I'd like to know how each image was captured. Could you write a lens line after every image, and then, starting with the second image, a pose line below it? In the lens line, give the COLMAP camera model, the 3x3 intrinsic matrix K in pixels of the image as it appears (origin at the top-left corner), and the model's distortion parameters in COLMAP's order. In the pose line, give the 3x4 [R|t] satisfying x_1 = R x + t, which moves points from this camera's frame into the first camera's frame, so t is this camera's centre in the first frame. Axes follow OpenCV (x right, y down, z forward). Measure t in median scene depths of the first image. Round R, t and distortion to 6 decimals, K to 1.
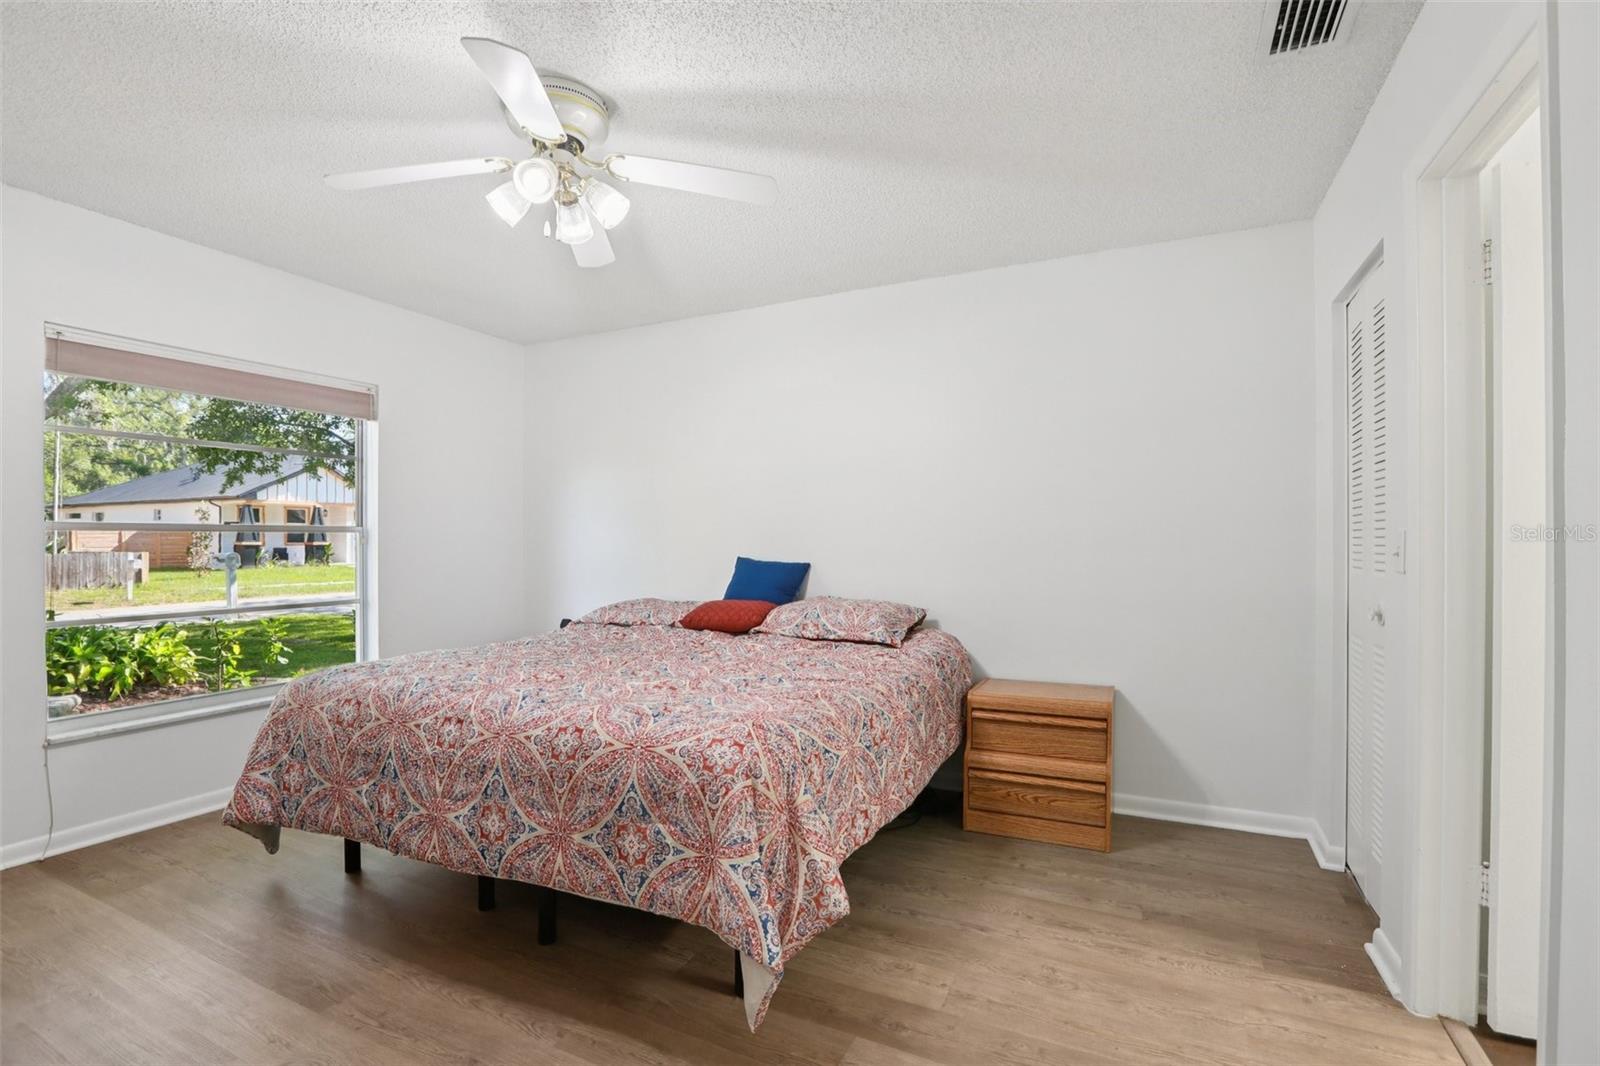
lens RADIAL K [[733.4, 0, 797.3], [0, 733.4, 544.2], [0, 0, 1]] dist [-0.040650, 0.004151]
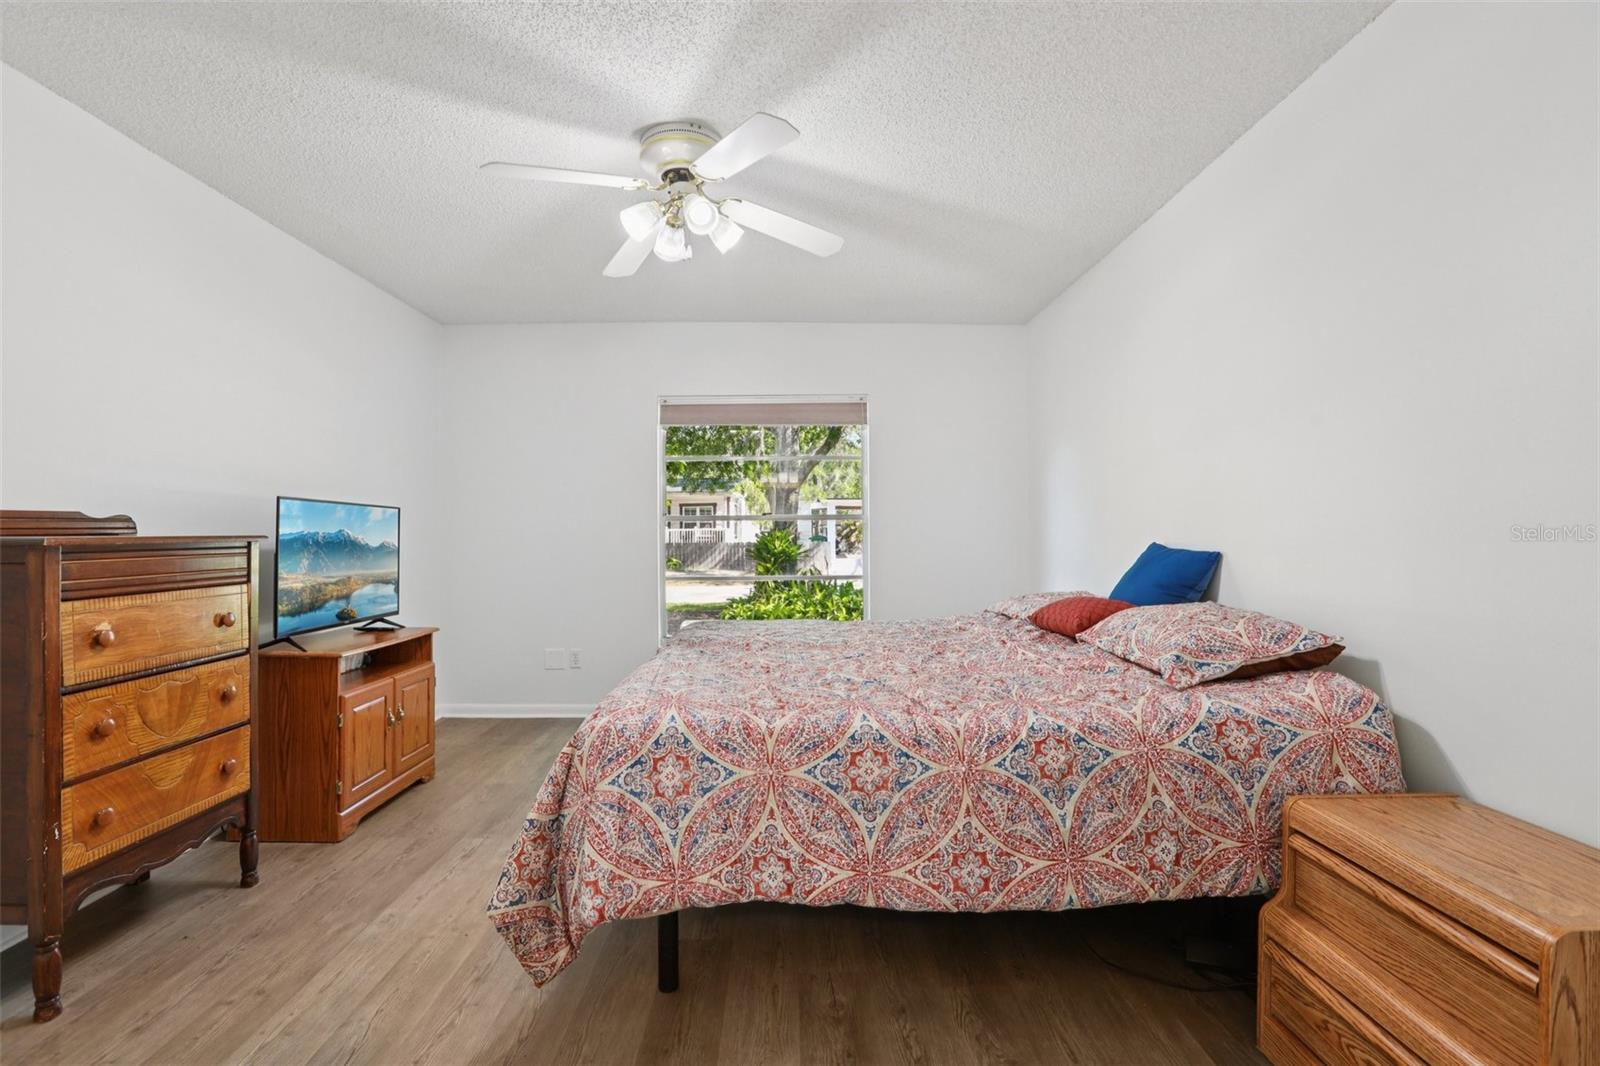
lens RADIAL K [[733.4, 0, 794.2], [0, 733.4, 523.2], [0, 0, 1]] dist [-0.040650, 0.004151]
pose [[0.443205, -0.015580, -0.896285, 0.778099], [0.002455, 0.999866, -0.016167, 0.018285], [0.896417, 0.004965, 0.443184, 0.645072]]
